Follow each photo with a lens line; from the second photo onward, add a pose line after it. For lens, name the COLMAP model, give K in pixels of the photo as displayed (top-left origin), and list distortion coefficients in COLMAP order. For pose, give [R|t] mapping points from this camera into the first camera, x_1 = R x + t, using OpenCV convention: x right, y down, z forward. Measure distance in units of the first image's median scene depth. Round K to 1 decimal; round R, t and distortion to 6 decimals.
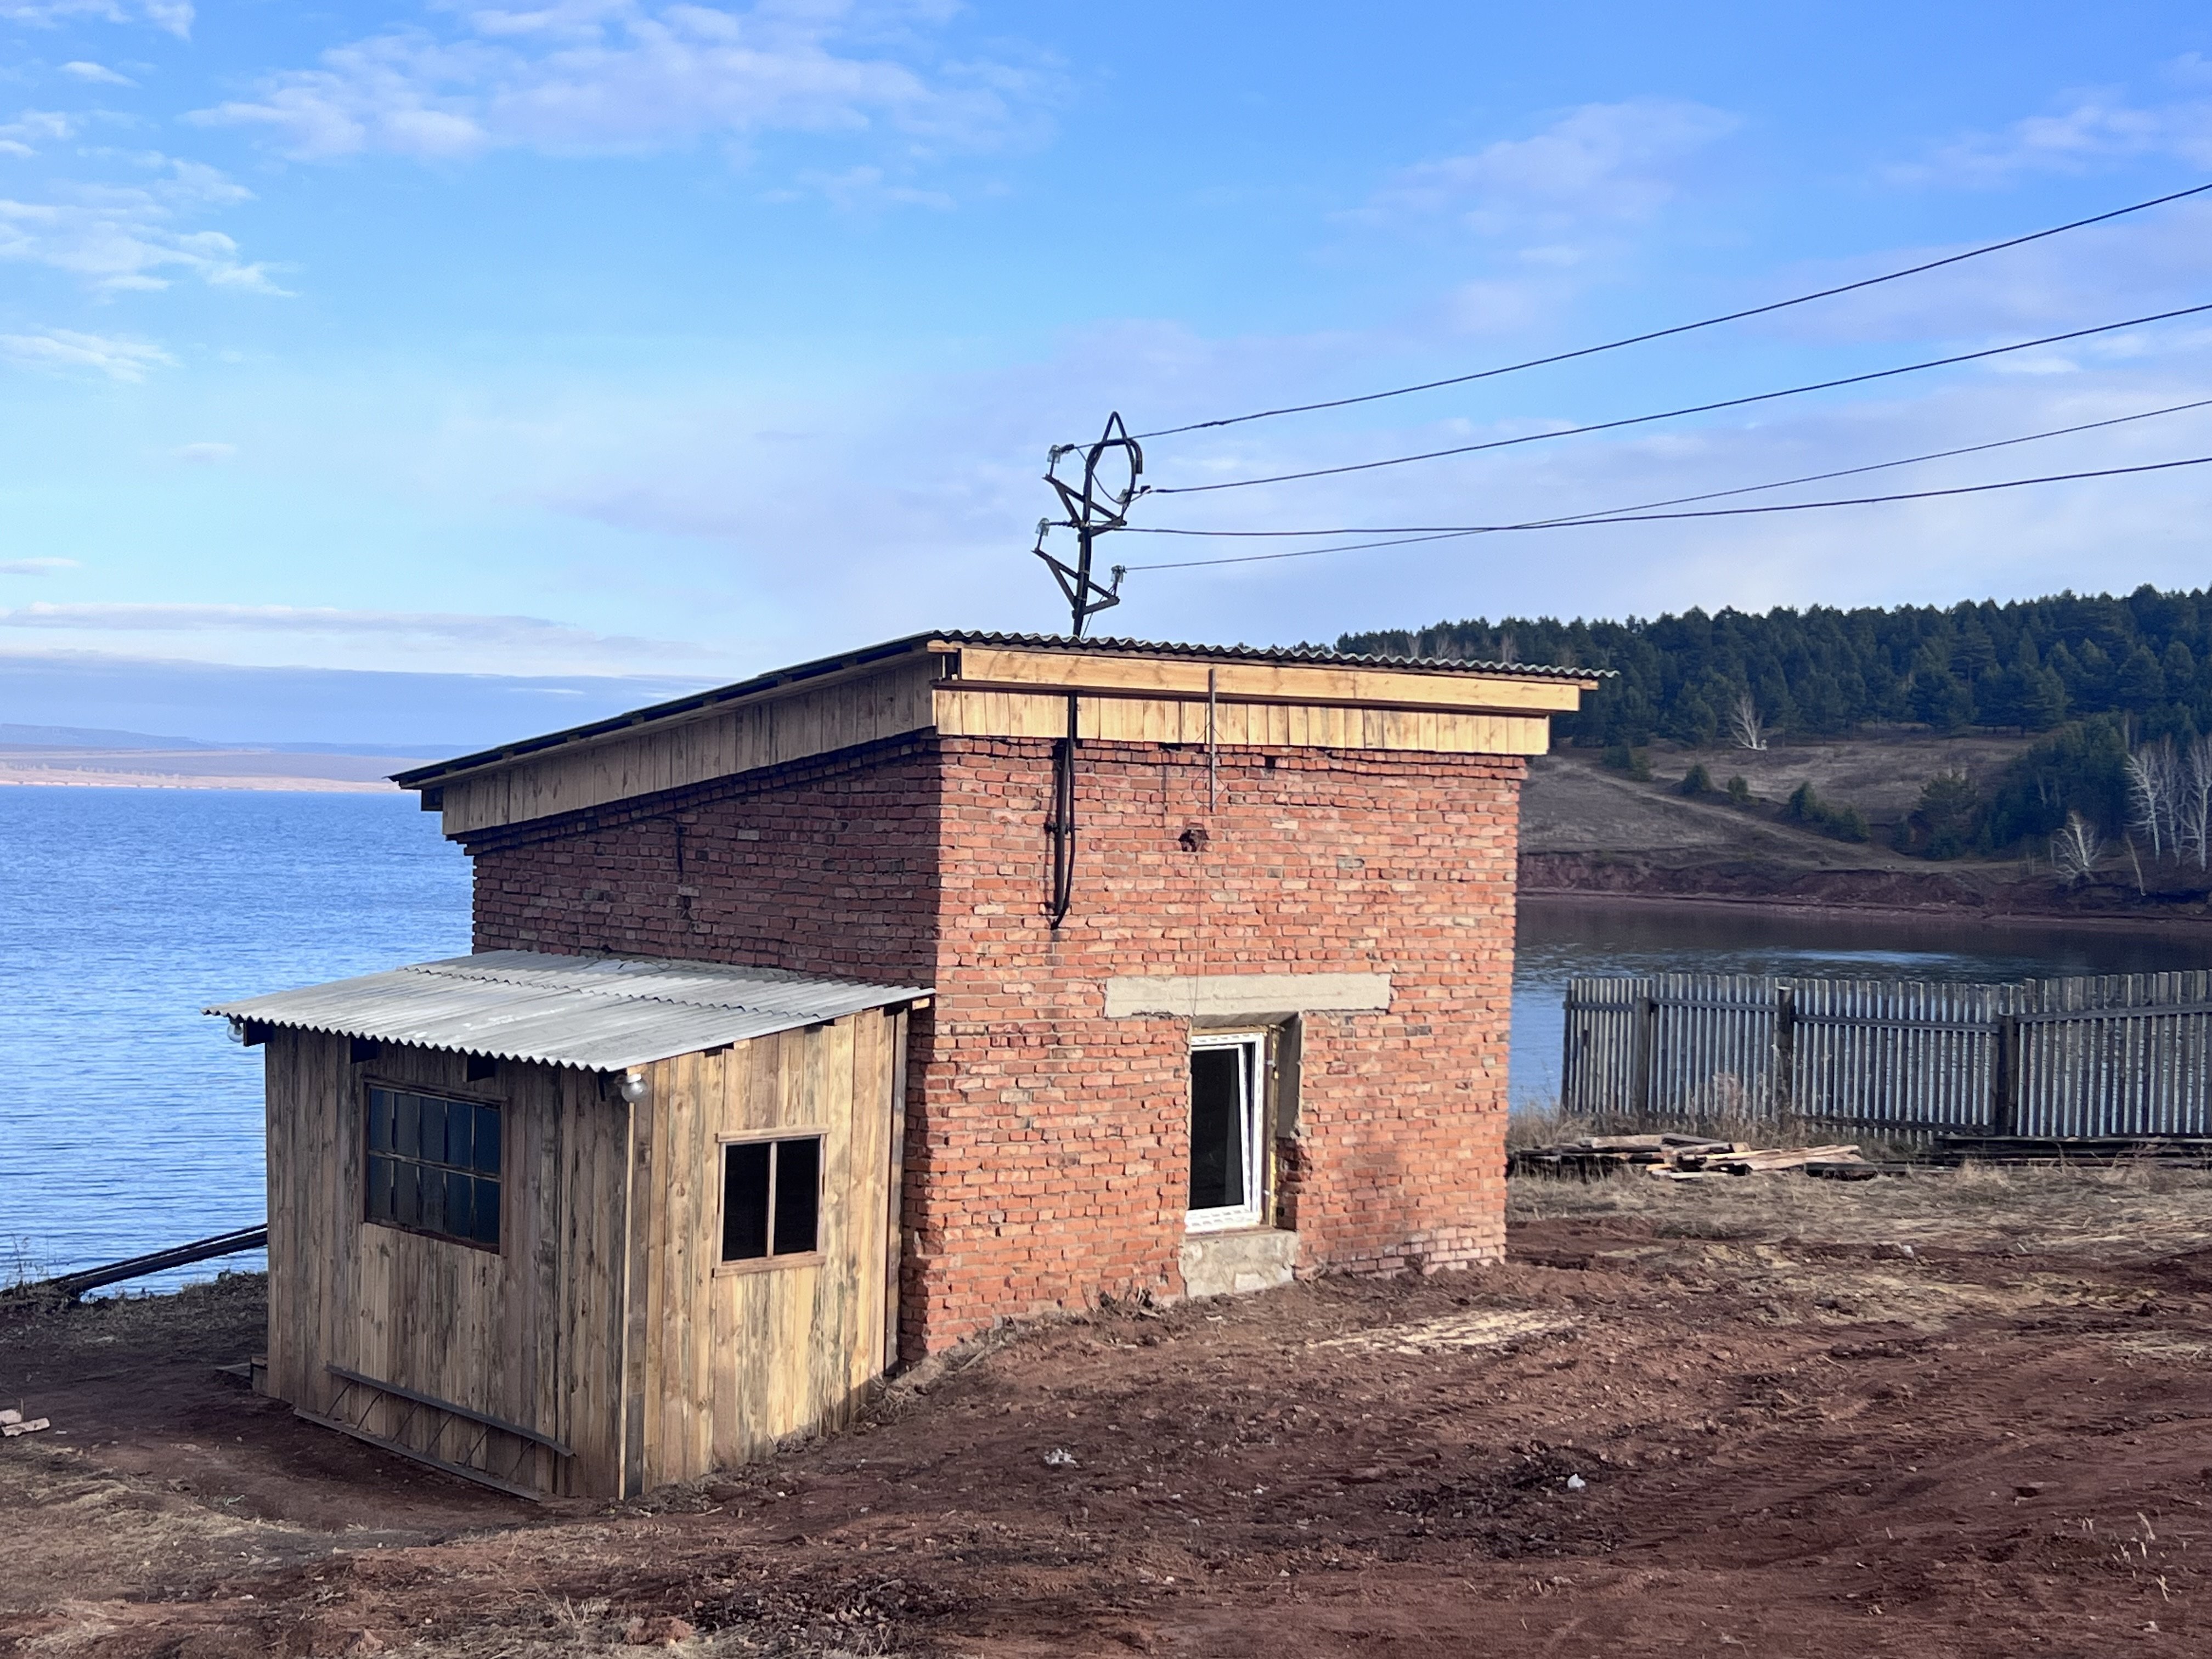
lens RADIAL K [[2918.1, 0, 1070.2], [0, 2918.1, 884.7], [0, 0, 1]] dist [0.119295, 0.000000]
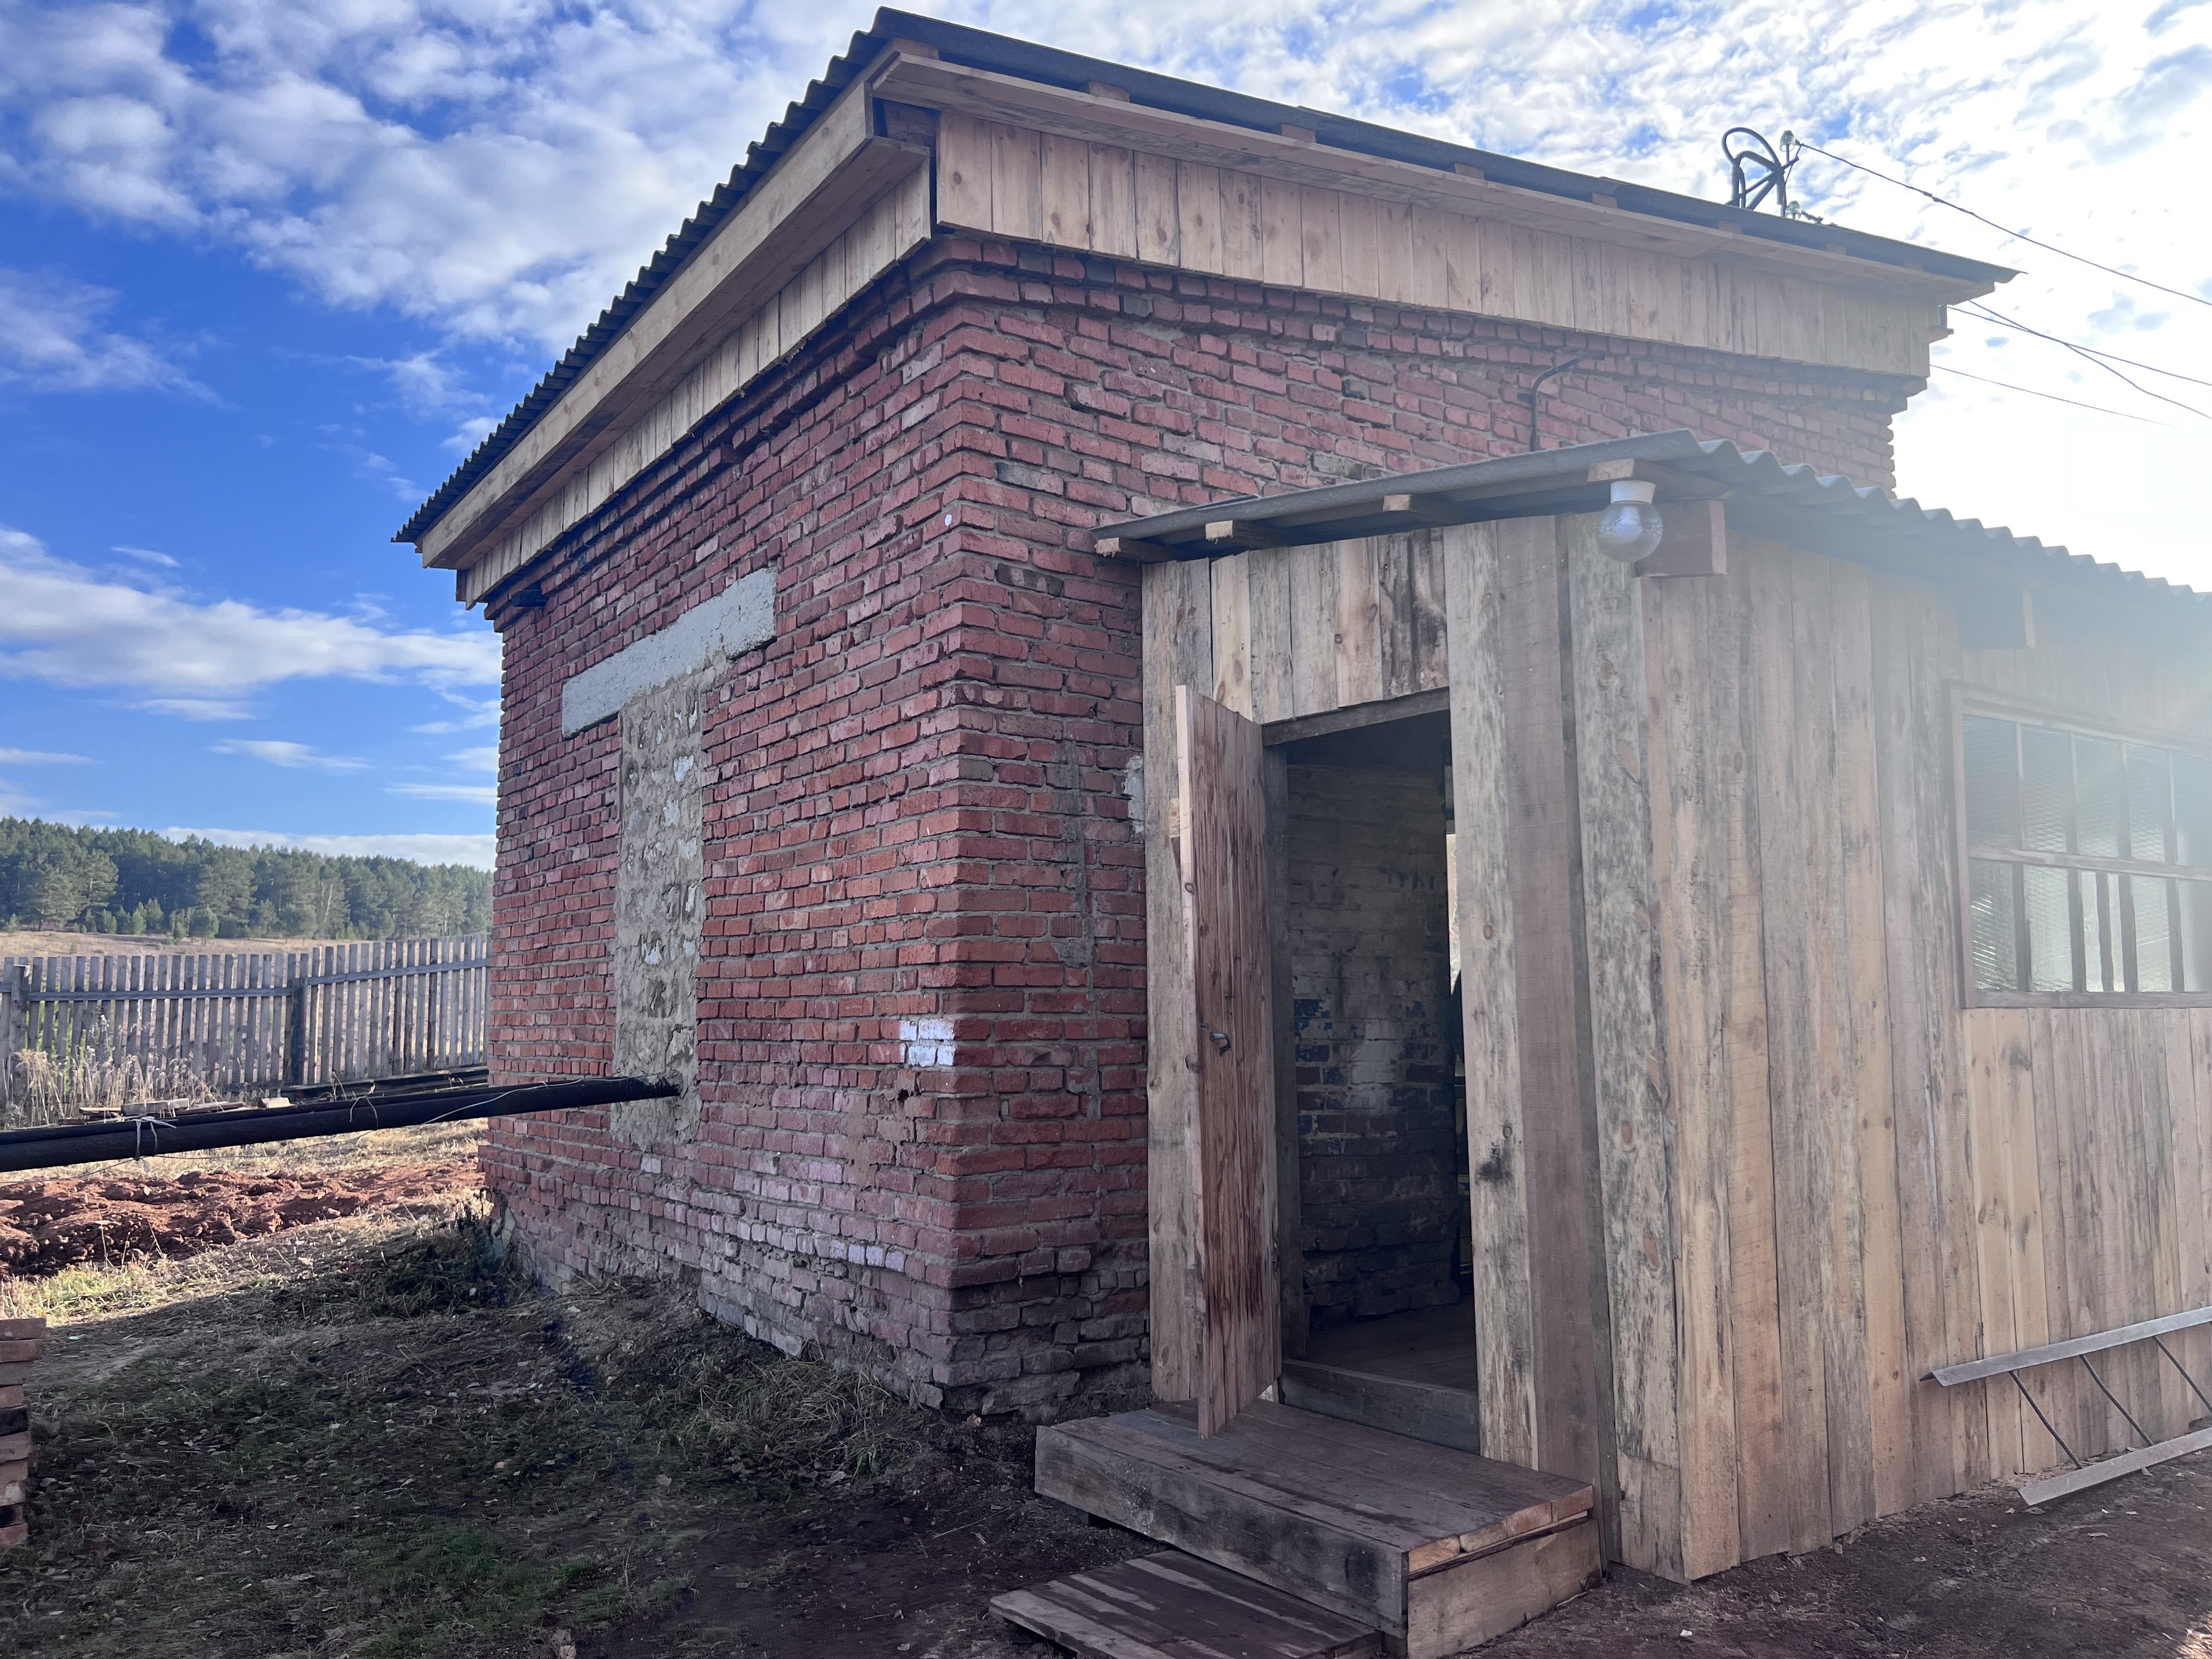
lens RADIAL K [[1703.0, 0, 1117.4], [0, 1703.0, 845.5], [0, 0, 1]] dist [0.076861, -0.088532]
pose [[0.090332, 0.083987, 0.992364, -0.512529], [0.037250, 0.995456, -0.087639, 0.107562], [-0.995215, 0.044882, 0.086793, 1.098675]]
